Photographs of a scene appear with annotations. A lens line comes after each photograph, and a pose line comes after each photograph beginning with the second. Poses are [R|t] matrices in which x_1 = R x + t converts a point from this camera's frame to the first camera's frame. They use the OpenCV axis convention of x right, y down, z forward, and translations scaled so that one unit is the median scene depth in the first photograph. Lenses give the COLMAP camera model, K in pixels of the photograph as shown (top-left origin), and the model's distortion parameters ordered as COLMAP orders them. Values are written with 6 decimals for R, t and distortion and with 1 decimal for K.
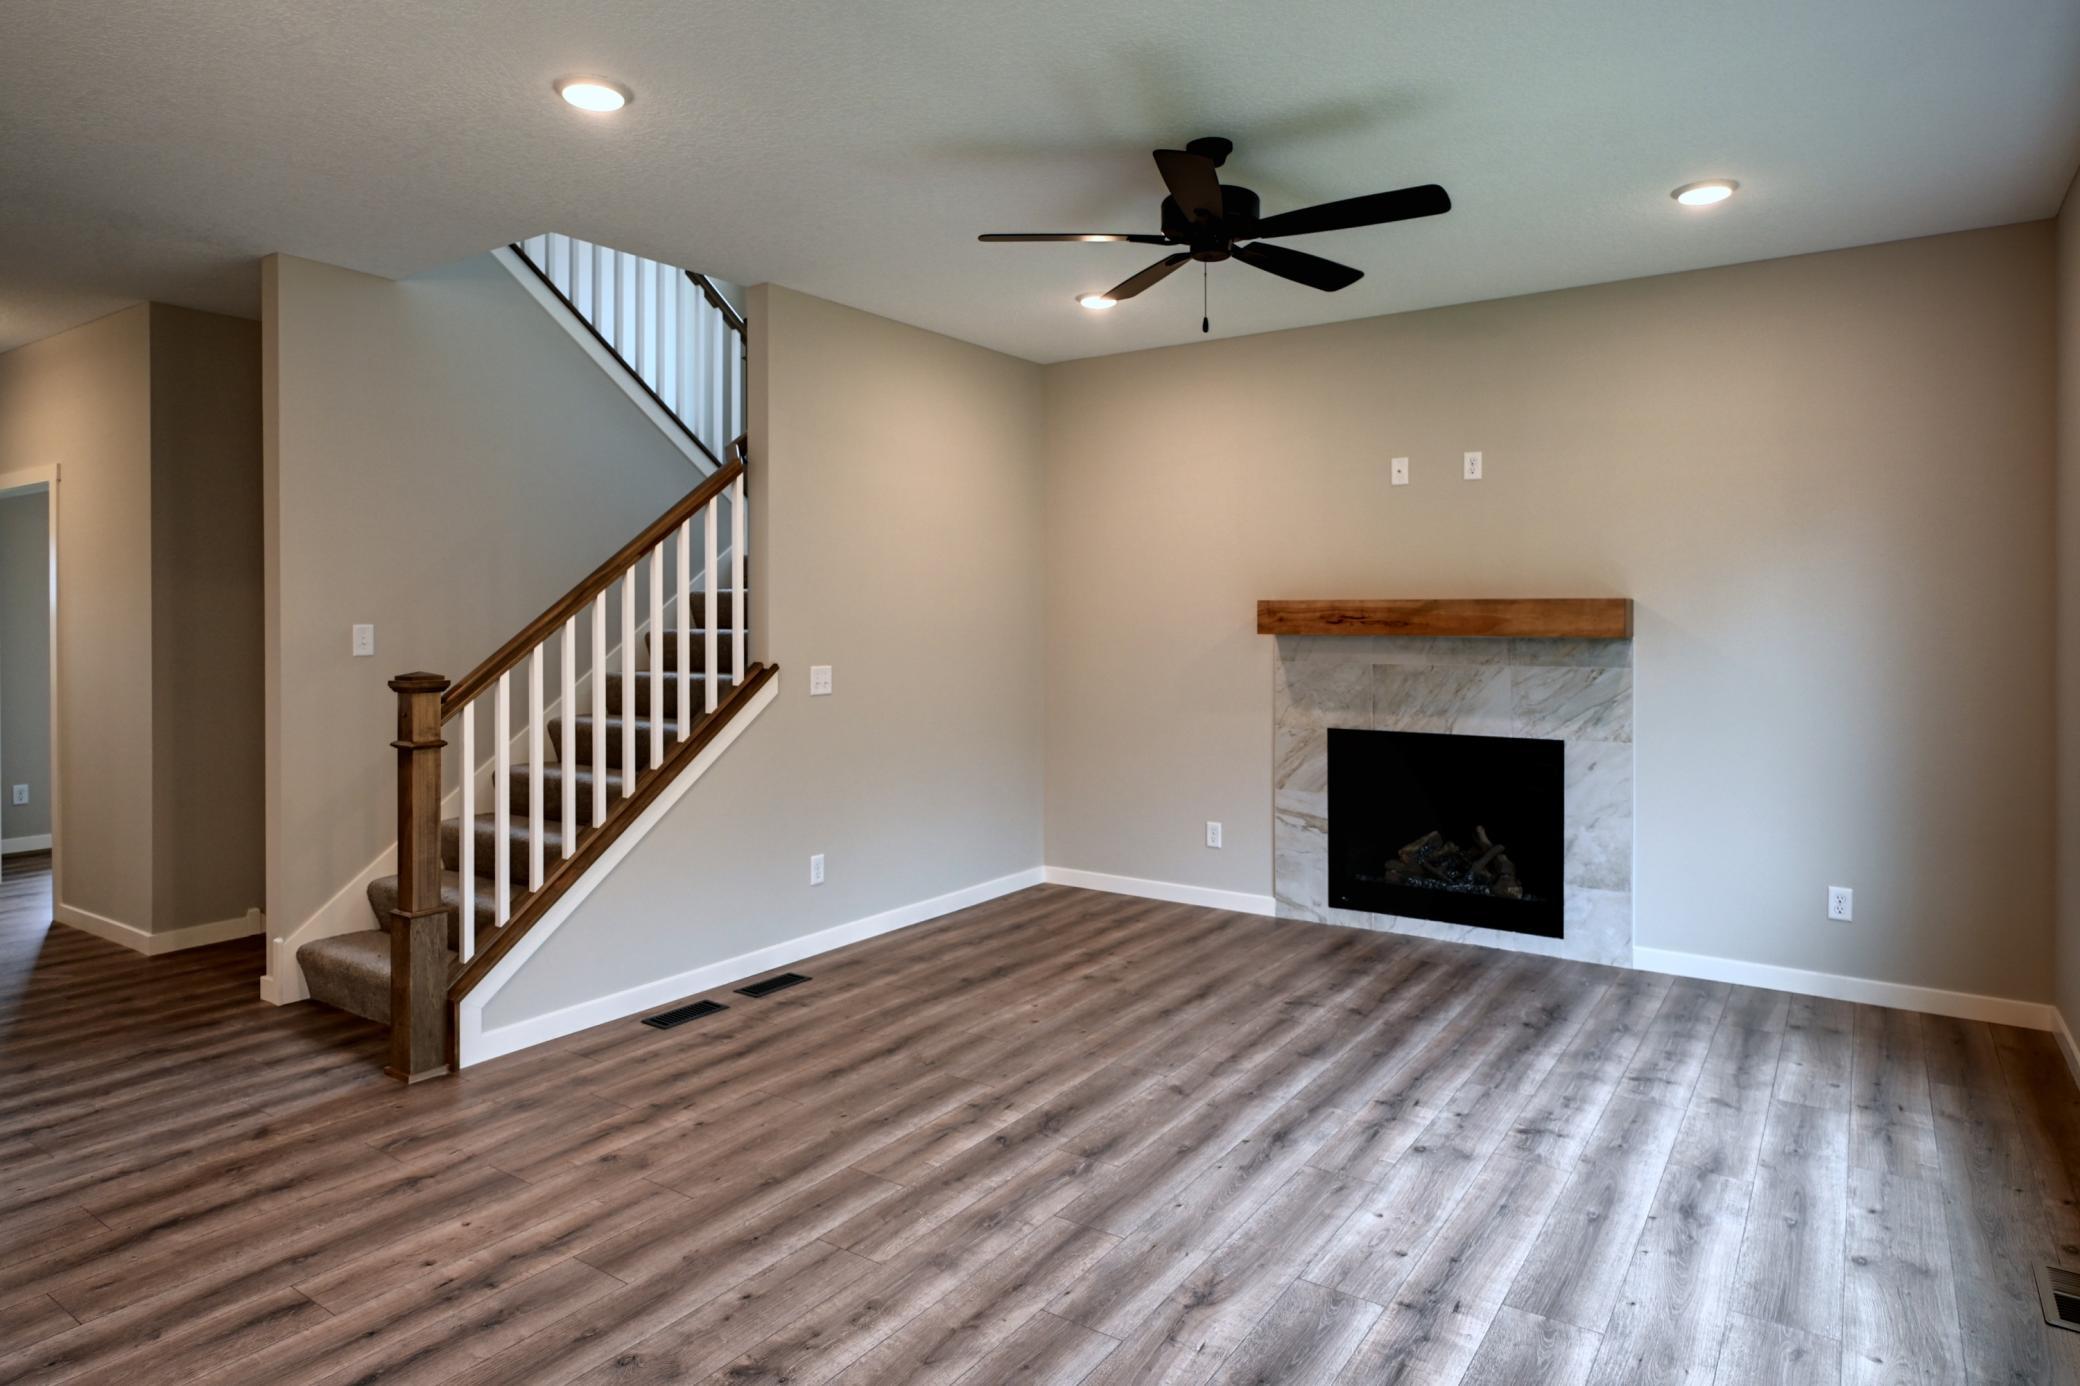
lens RADIAL K [[1209.1, 0, 1046.4], [0, 1209.1, 634.3], [0, 0, 1]] dist [-0.000409, 0.000422]
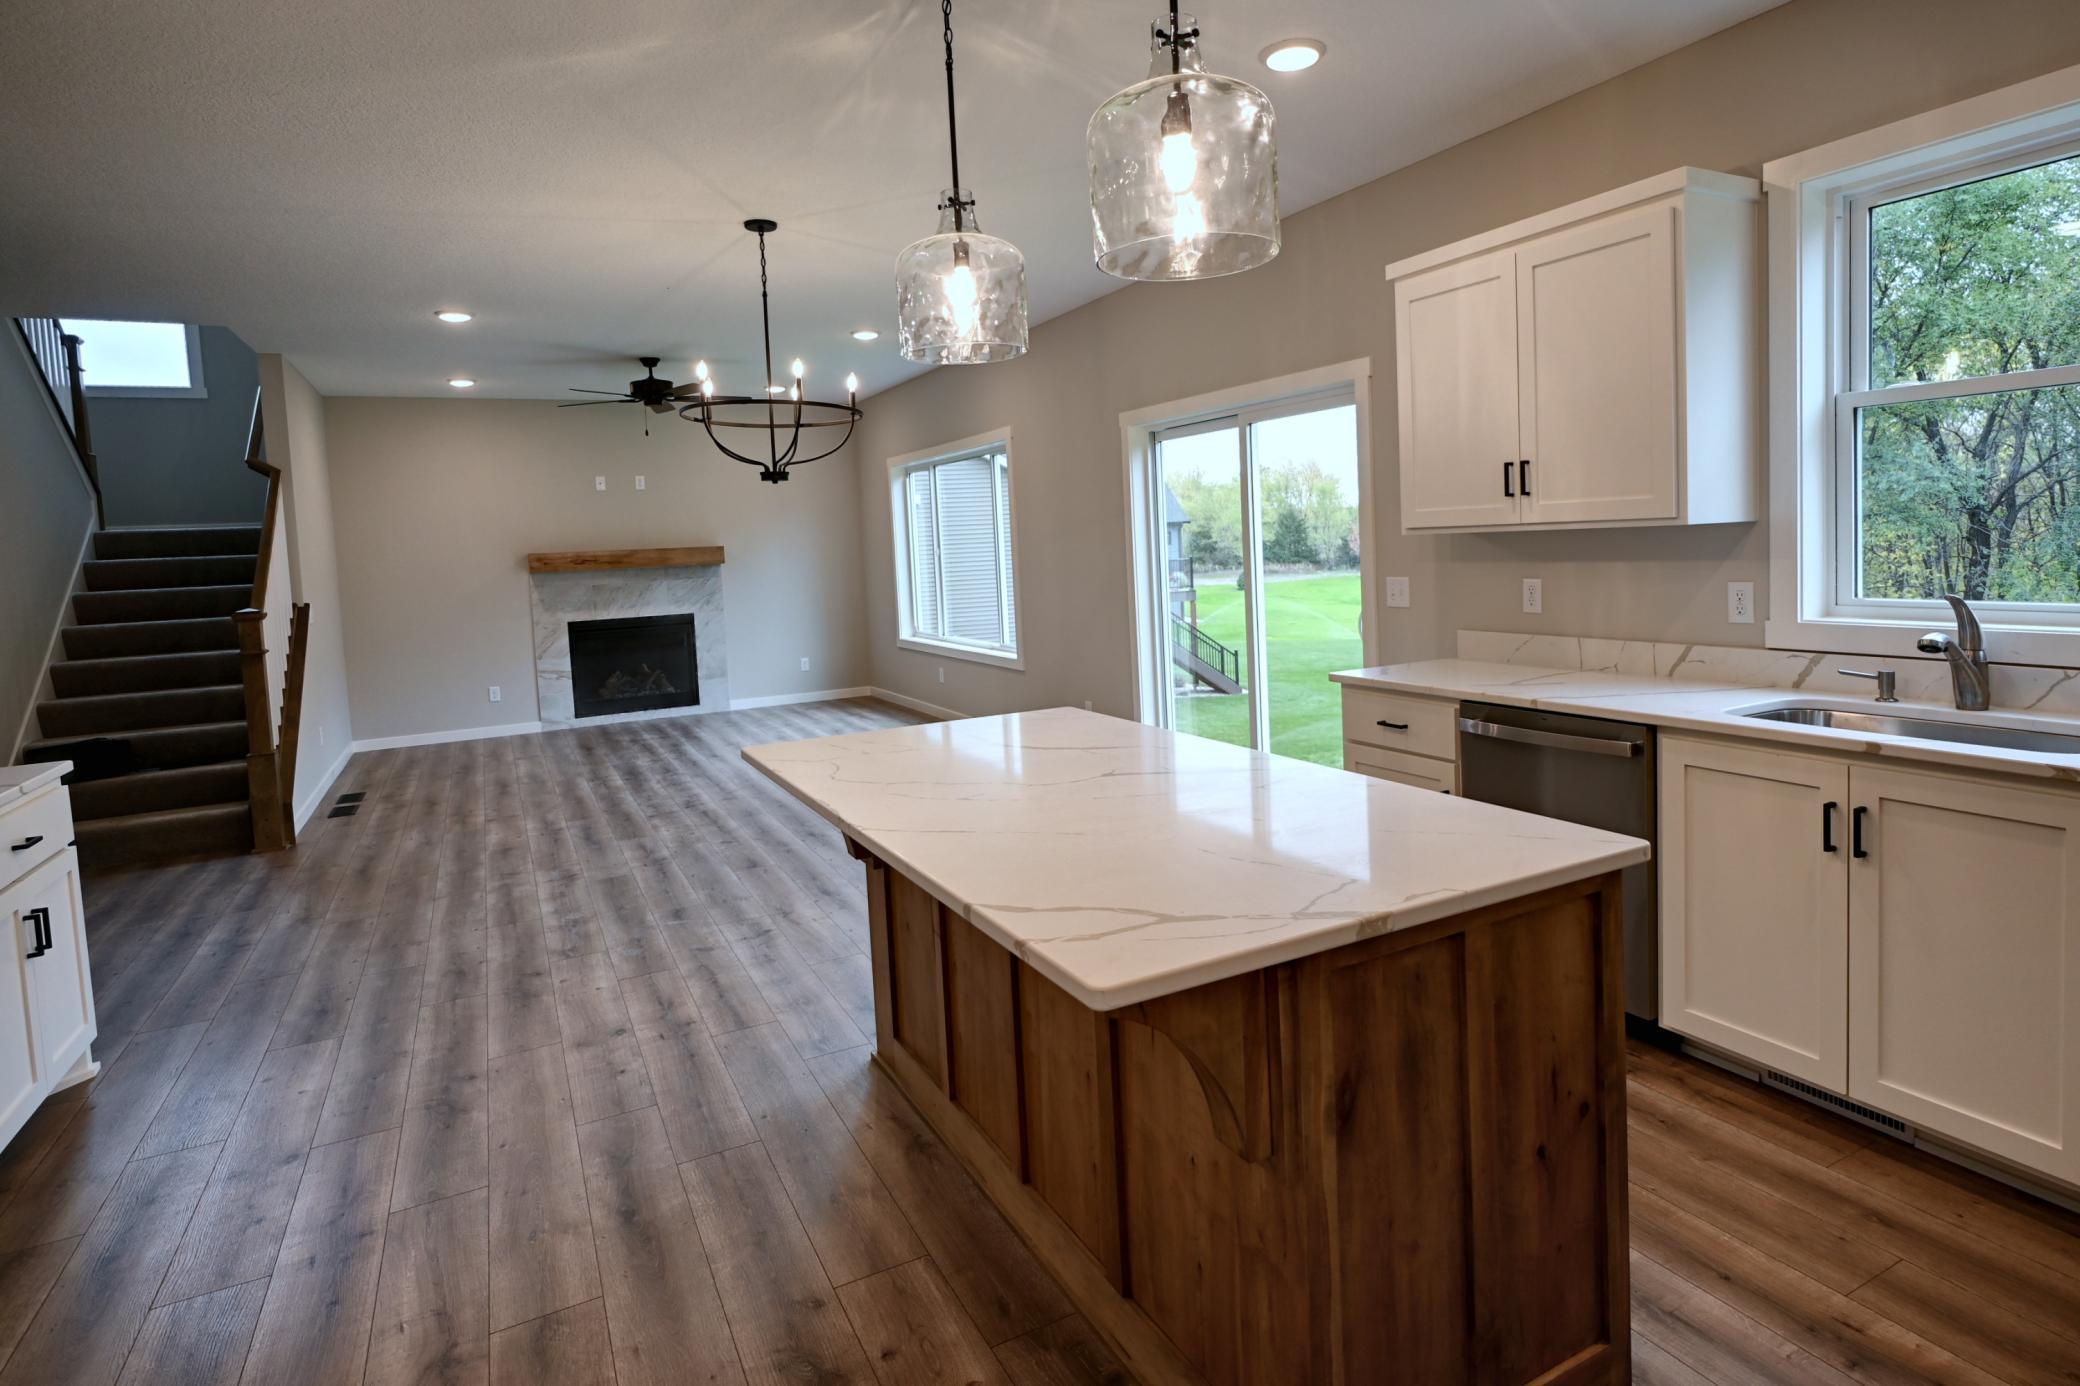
lens RADIAL K [[1109.1, 0, 1070.3], [0, 1109.1, 597.6], [0, 0, 1]] dist [-0.000140, 0.000509]
pose [[0.463085, -0.066077, 0.883847, -1.030963], [0.056259, 0.997398, 0.045089, 0.008927], [-0.884526, 0.028844, 0.465598, -0.526752]]
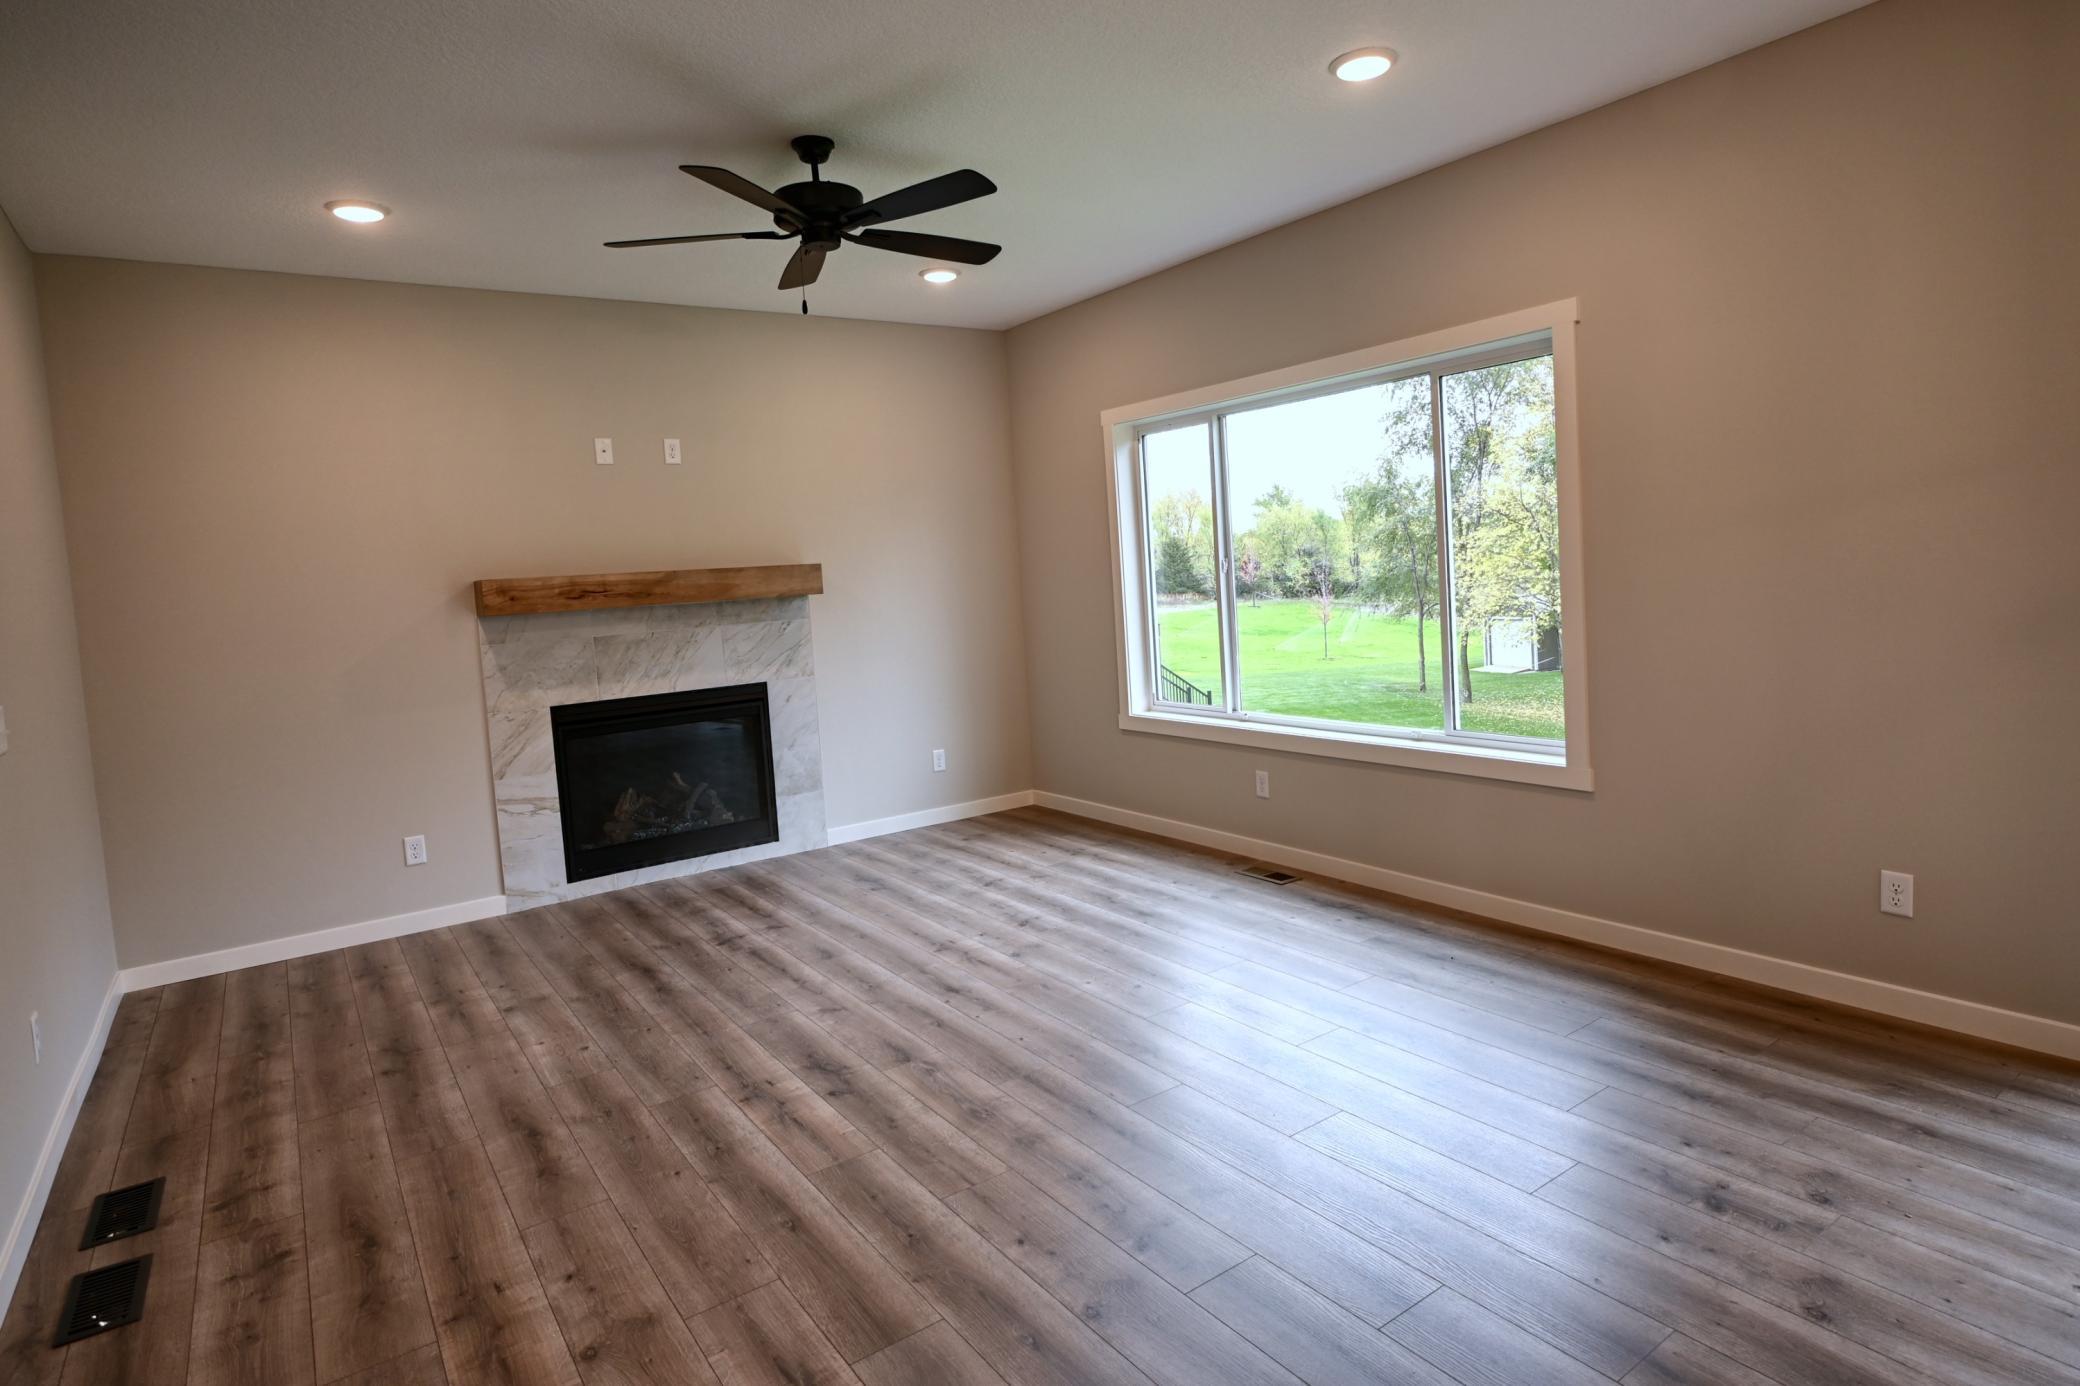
lens RADIAL K [[1144.8, 0, 1039.8], [0, 1144.8, 634.0], [0, 0, 1]] dist [0.029572, -0.001343]
pose [[0.362323, -0.075692, 0.928974, -0.566901], [0.076642, 0.995741, 0.051240, 0.000898], [-0.928896, 0.052634, 0.366581, 0.318631]]
